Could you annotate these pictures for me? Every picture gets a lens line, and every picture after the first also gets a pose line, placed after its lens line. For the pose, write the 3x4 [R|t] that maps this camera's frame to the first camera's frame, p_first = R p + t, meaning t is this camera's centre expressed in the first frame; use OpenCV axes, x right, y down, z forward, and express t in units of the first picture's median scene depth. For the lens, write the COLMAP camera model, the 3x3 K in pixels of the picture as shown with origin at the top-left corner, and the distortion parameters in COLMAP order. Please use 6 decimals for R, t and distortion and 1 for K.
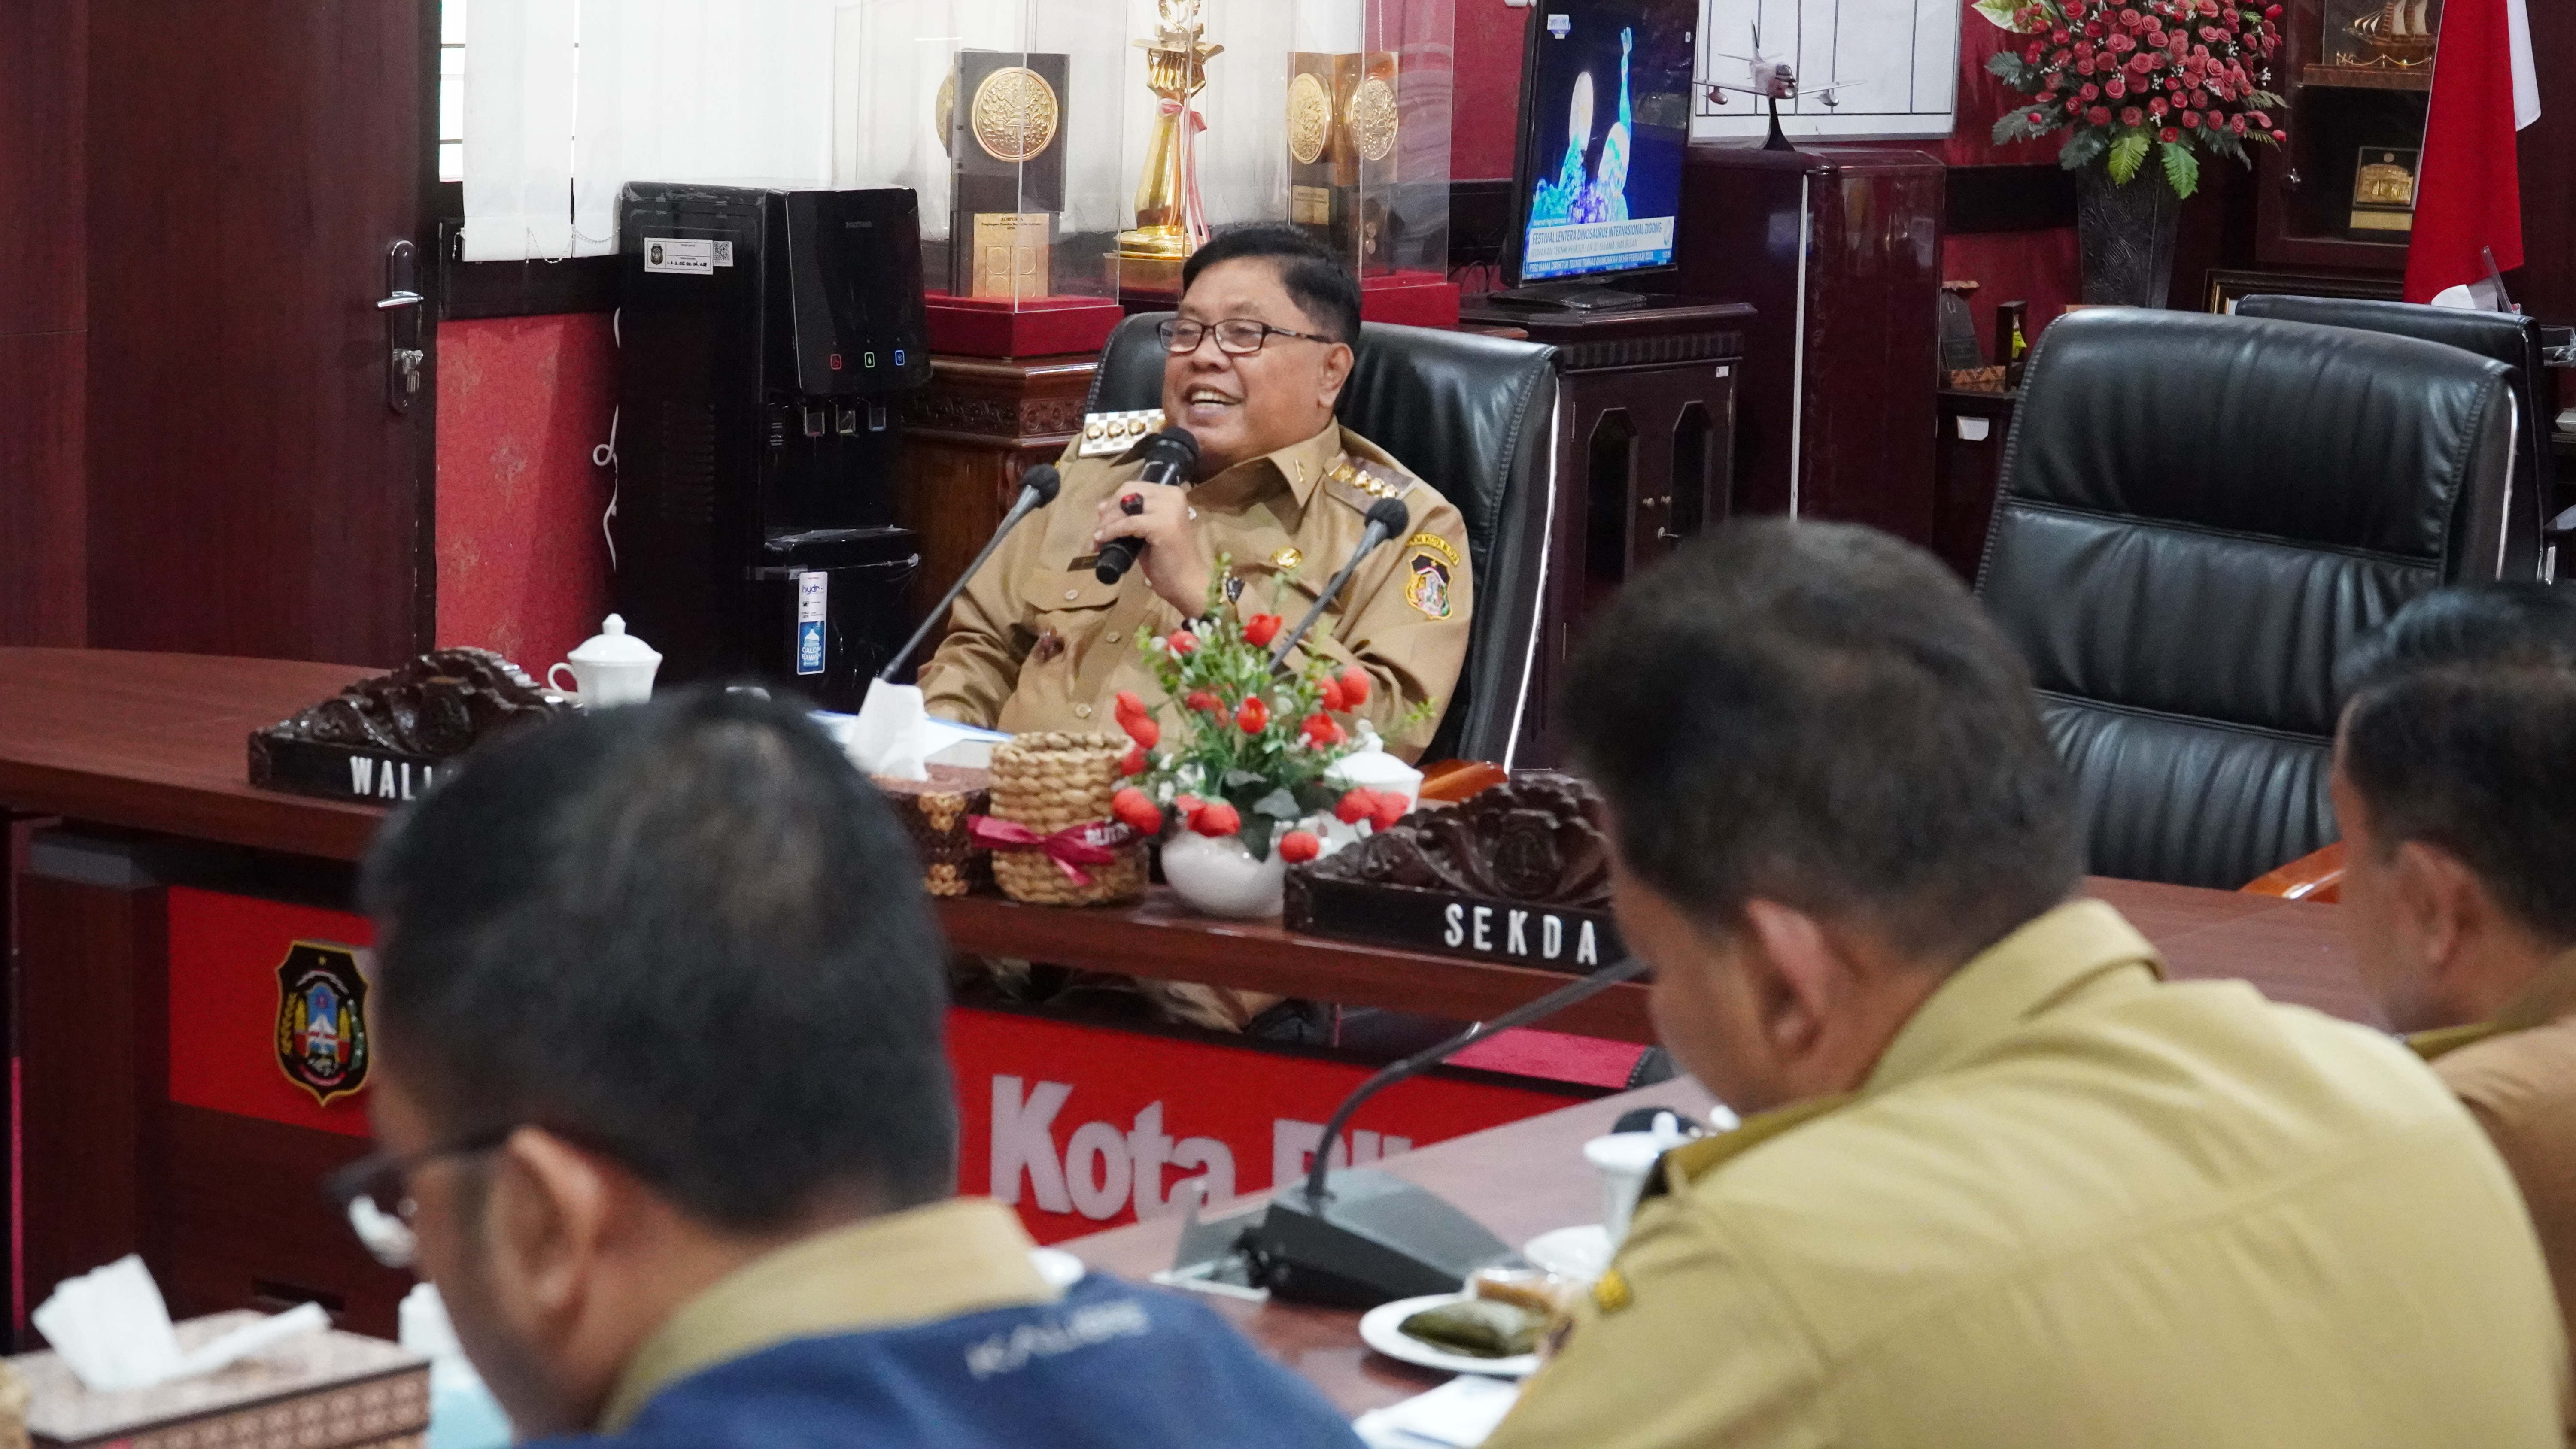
lens RADIAL K [[5744.7, 0, 1288.3], [0, 5744.7, 727.4], [0, 0, 1]] dist [-0.411322, 0.000000]
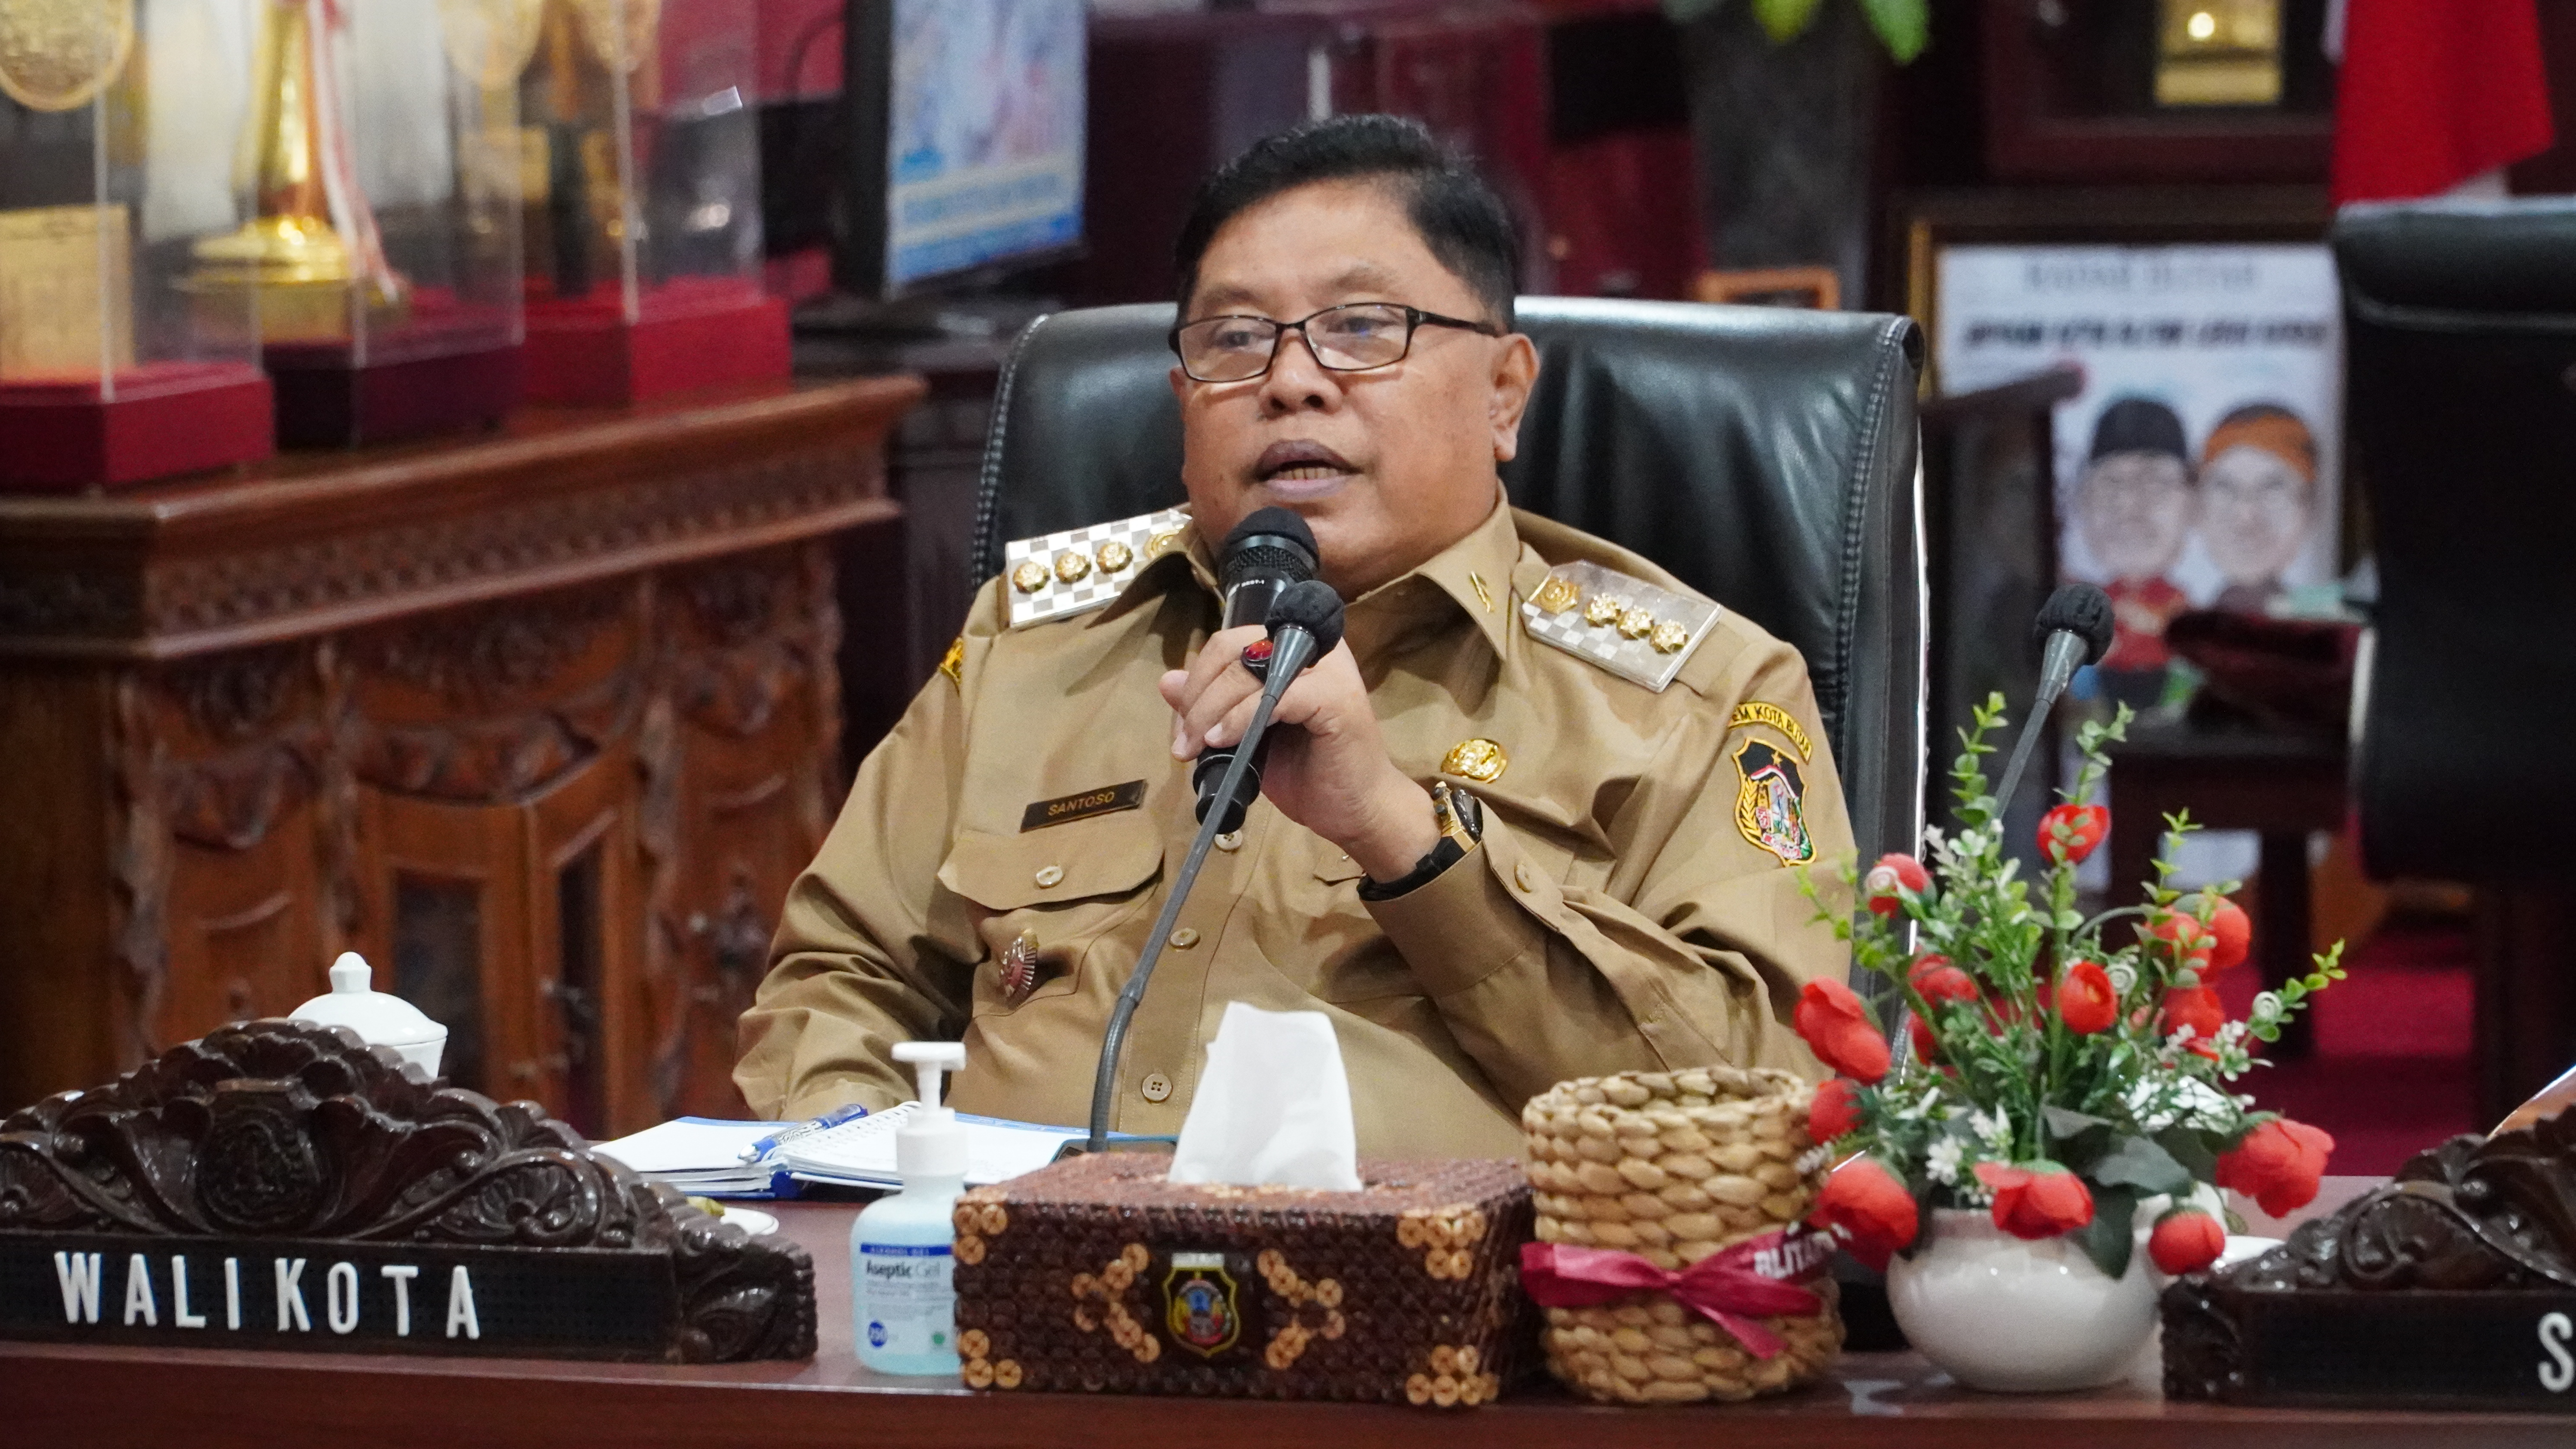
lens RADIAL K [[11360.0, 0, 1286.2], [0, 11360.0, 714.5], [0, 0, 1]] dist [-1.102438, 0.000000]
pose [[0.972169, -0.071825, 0.222998, -0.278093], [0.082655, 0.995791, -0.039602, 0.006065], [-0.219215, 0.056932, 0.974014, 0.011192]]
